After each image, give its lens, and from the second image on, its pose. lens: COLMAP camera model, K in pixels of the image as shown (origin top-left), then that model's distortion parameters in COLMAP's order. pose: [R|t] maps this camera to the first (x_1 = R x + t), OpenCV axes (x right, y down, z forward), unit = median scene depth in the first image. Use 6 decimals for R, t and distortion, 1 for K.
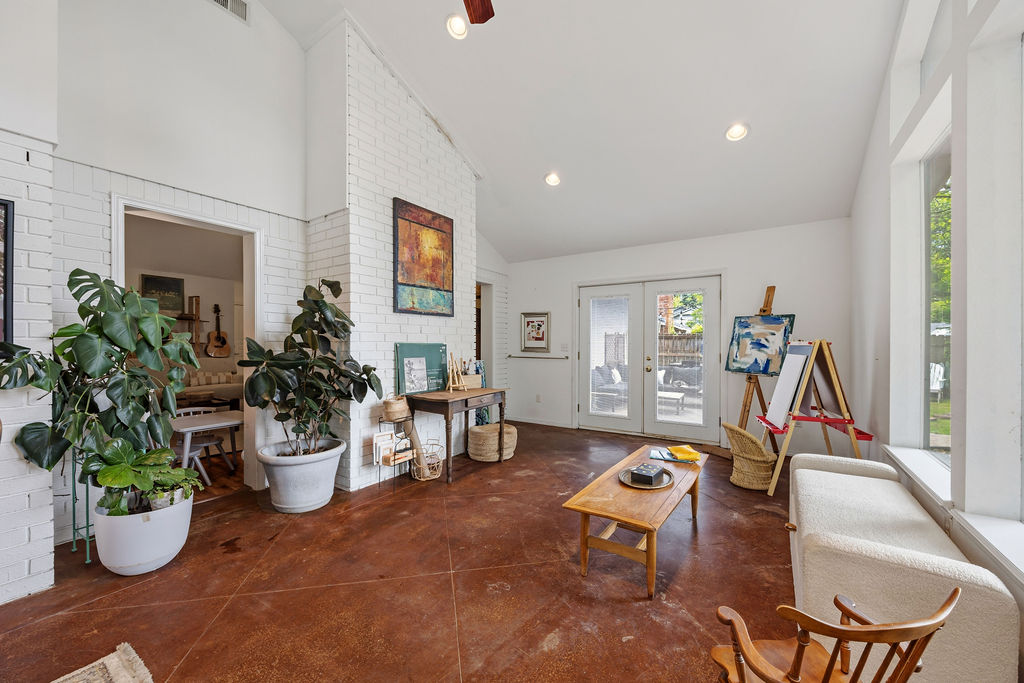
lens RADIAL K [[396.5, 0, 514.0], [0, 396.5, 344.2], [0, 0, 1]] dist [-0.003112, -0.000304]
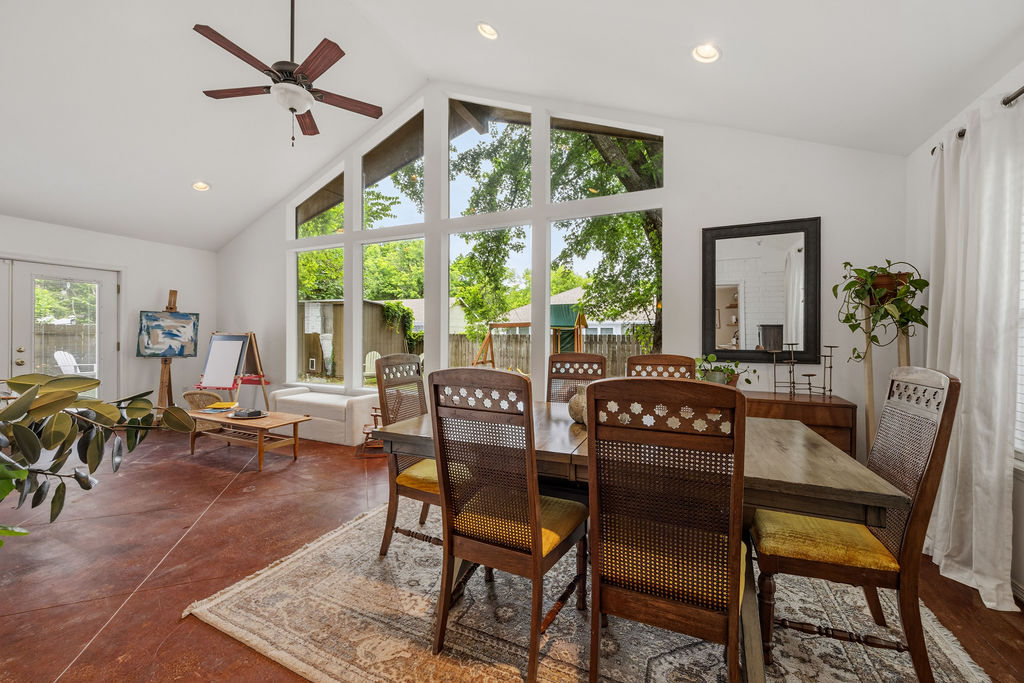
lens RADIAL K [[396.5, 0, 510.2], [0, 396.5, 340.8], [0, 0, 1]] dist [-0.003112, -0.000304]
pose [[-0.165492, -0.016738, 0.986069, -0.870058], [-0.003857, 0.999859, 0.016325, -0.003374], [-0.986204, -0.001102, -0.165533, 0.116209]]
